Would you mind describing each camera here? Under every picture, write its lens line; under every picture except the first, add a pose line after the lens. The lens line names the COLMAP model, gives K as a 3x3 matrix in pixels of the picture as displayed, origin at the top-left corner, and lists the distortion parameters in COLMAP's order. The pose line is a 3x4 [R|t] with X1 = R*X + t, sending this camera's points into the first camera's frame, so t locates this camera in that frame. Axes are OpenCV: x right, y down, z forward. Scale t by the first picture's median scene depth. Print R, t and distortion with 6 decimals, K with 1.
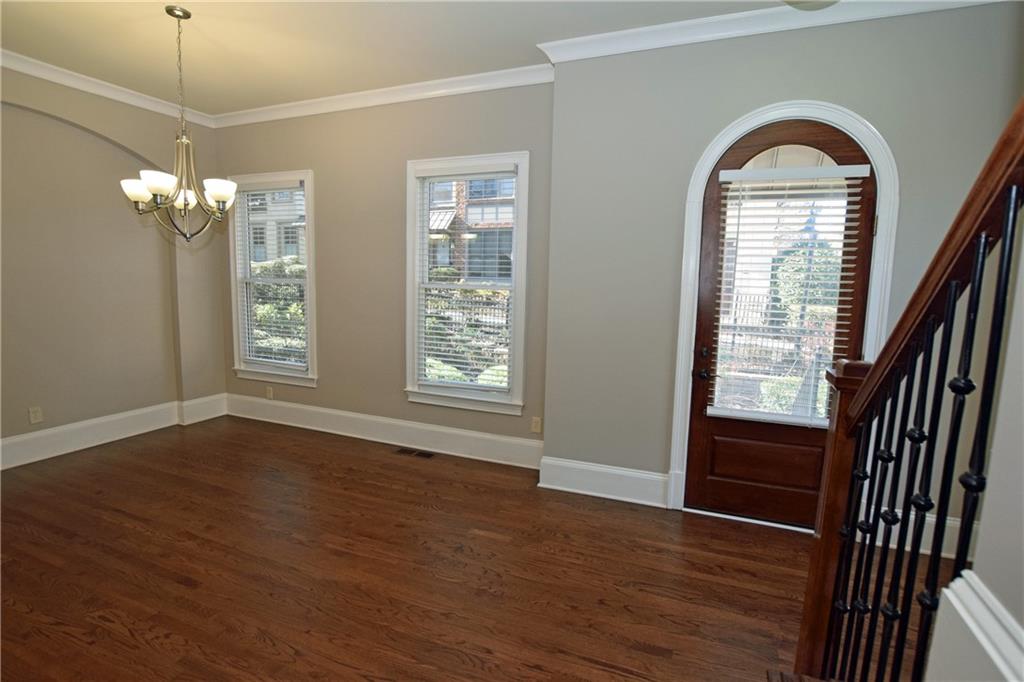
lens RADIAL K [[500.0, 0, 512.0], [0, 500.0, 341.0], [0, 0, 1]] dist [-0.016717, 0.000298]
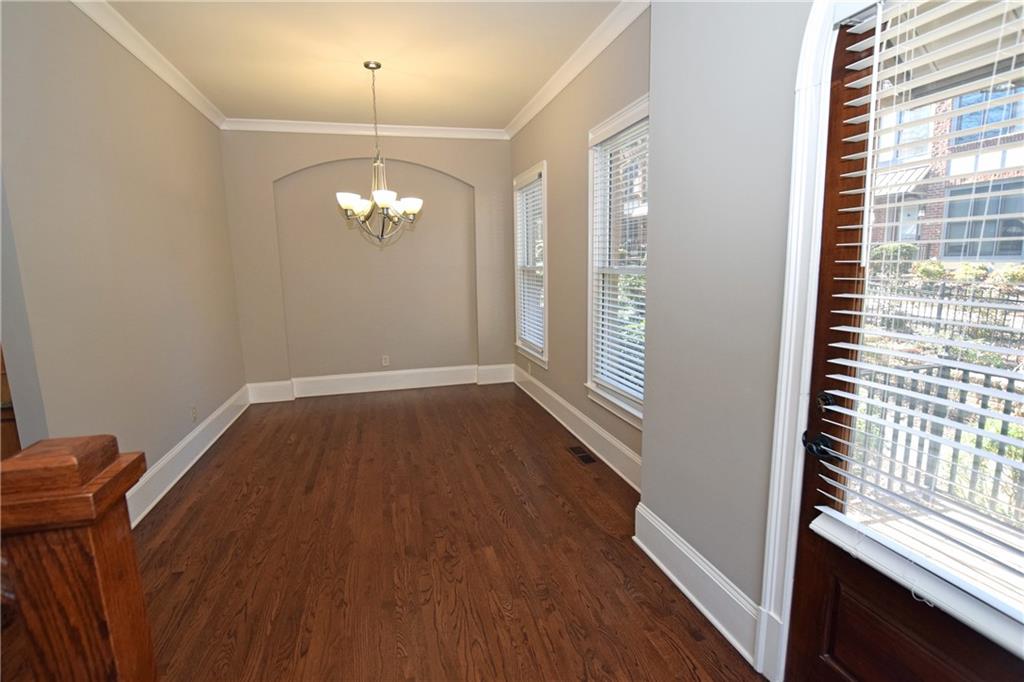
lens RADIAL K [[488.6, 0, 512.0], [0, 488.6, 341.0], [0, 0, 1]] dist [-0.016458, -0.000194]
pose [[0.600043, 0.092907, -0.794555, 0.495942], [-0.067543, 0.995570, 0.065403, -0.038977], [0.797112, 0.014422, 0.603660, 0.415738]]
